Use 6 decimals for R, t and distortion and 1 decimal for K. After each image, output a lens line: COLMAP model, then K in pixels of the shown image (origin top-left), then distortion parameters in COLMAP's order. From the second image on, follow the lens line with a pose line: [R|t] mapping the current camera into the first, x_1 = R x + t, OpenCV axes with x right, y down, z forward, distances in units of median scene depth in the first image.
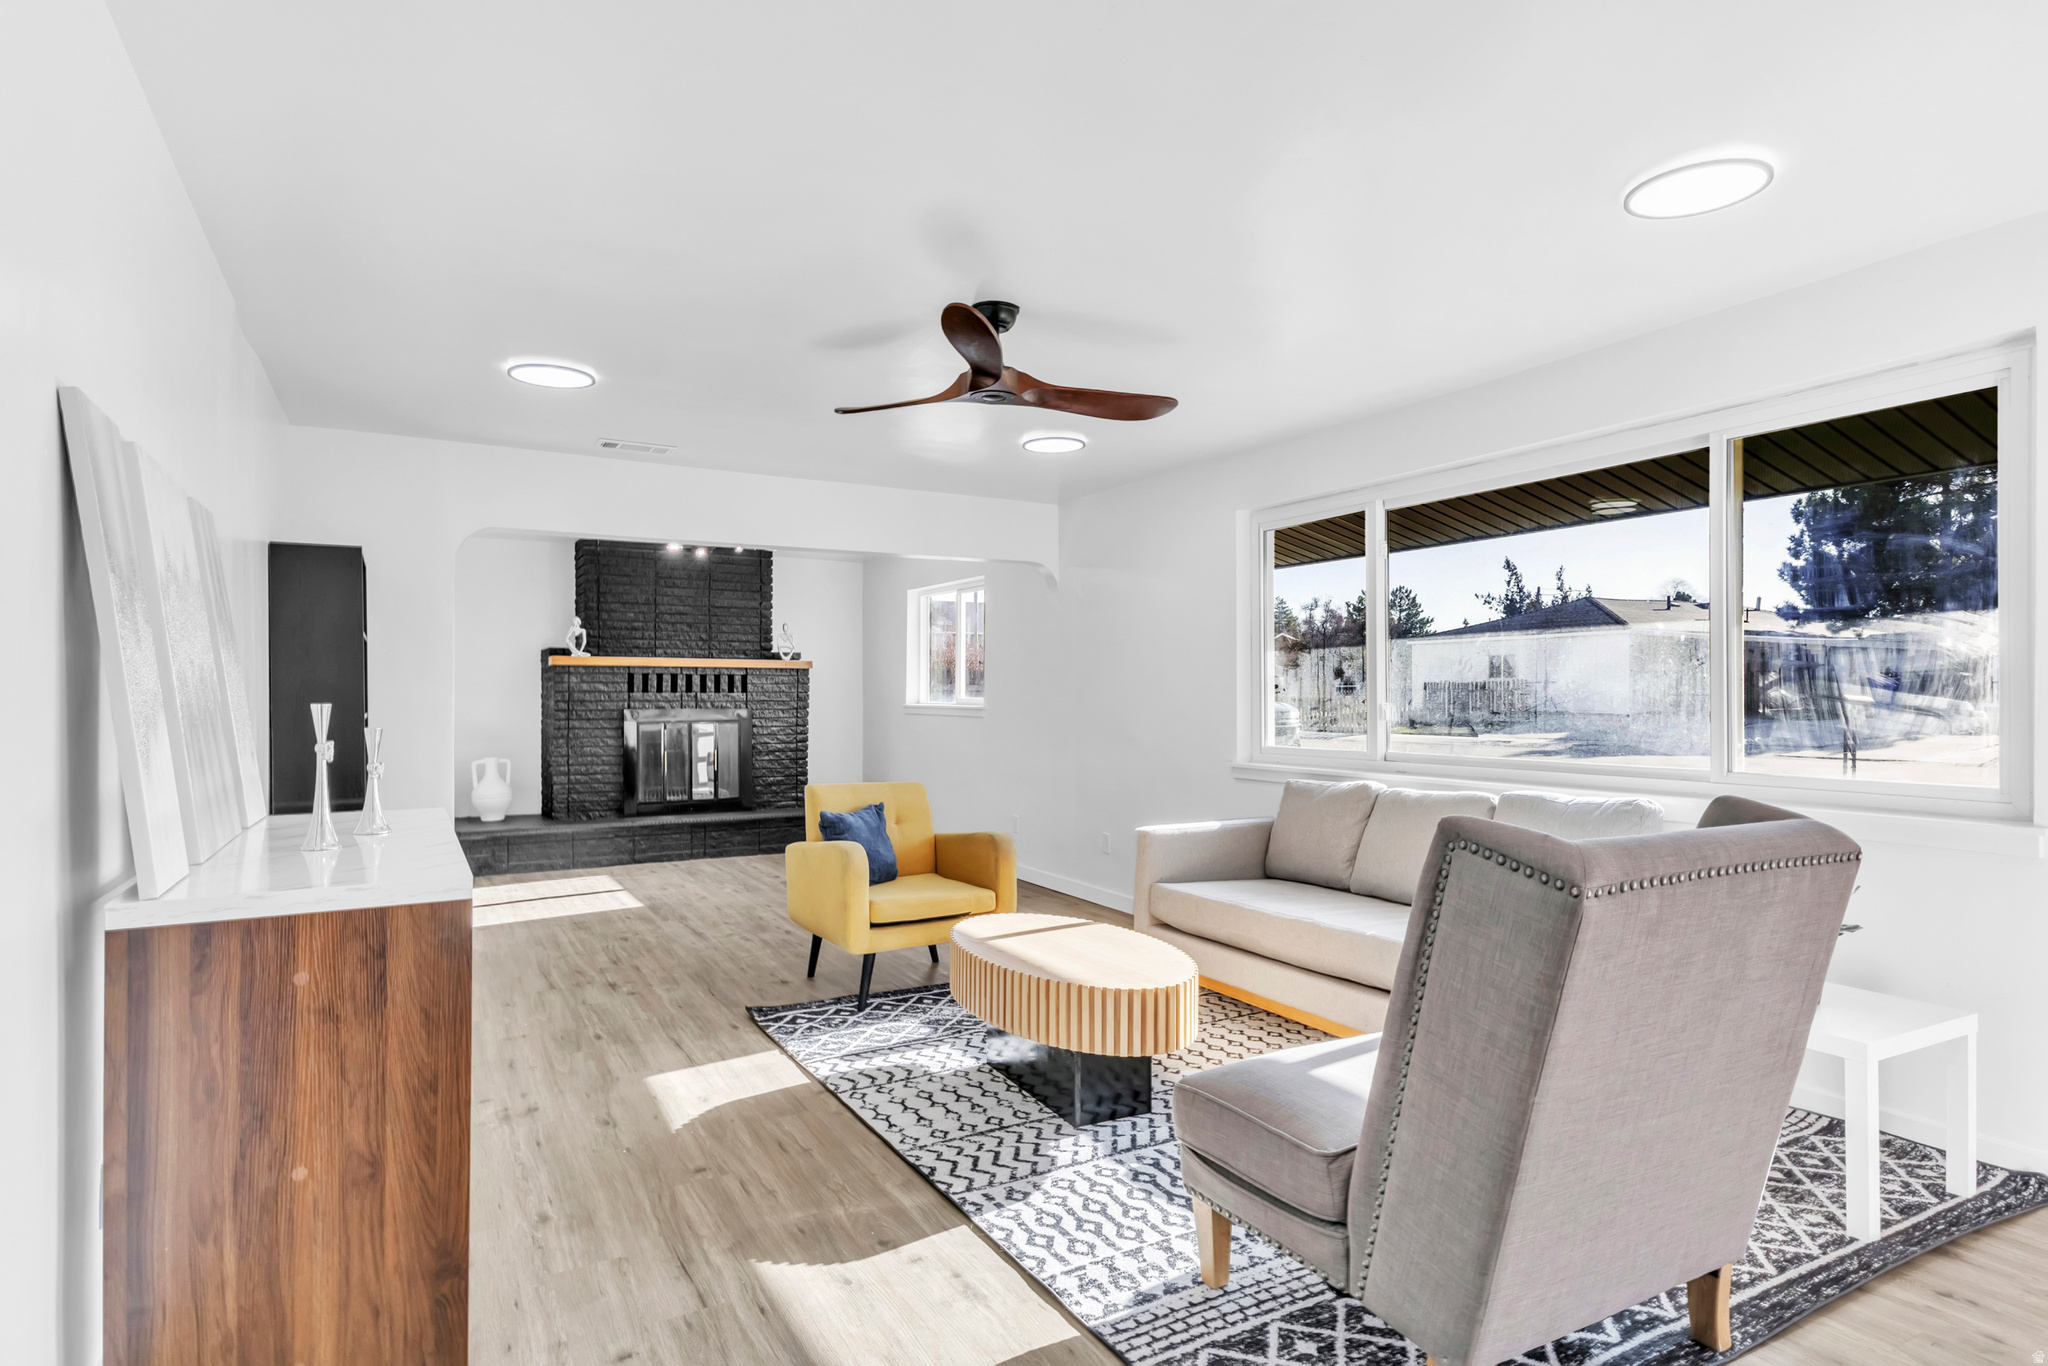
lens RADIAL K [[1115.0, 0, 1063.4], [0, 1115.0, 687.4], [0, 0, 1]] dist [0.002028, -0.000135]
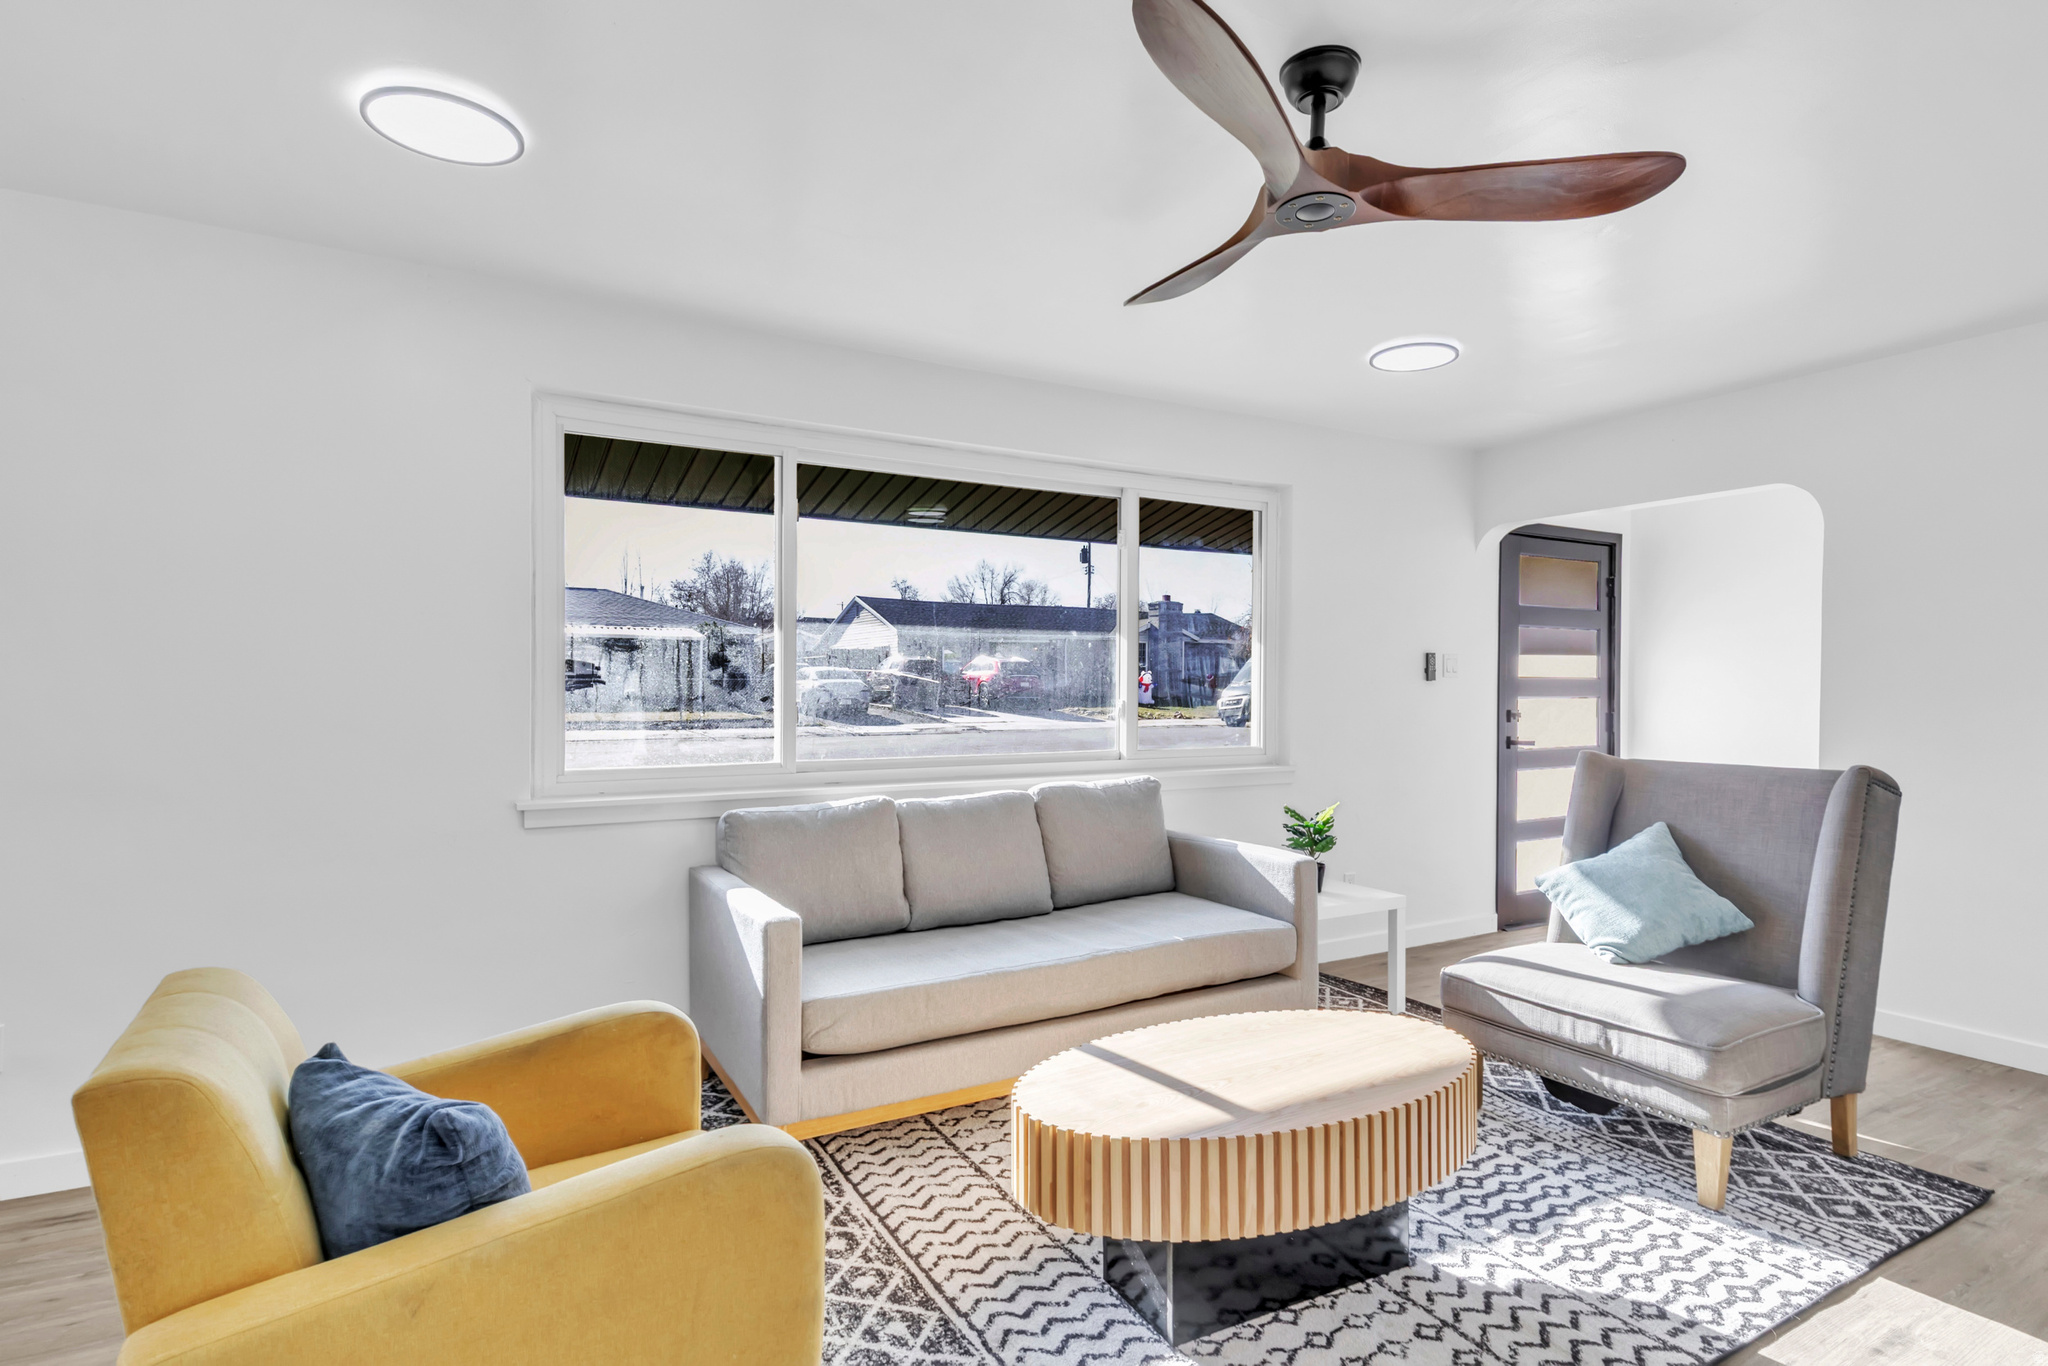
lens RADIAL K [[1034.9, 0, 1025.4], [0, 1034.9, 682.2], [0, 0, 1]] dist [0.015649, -0.004386]
pose [[0.009157, 0.004182, 0.999949, -0.650589], [-0.008566, 0.999955, -0.004104, 0.003015], [-0.999921, -0.008528, 0.009193, 1.166288]]
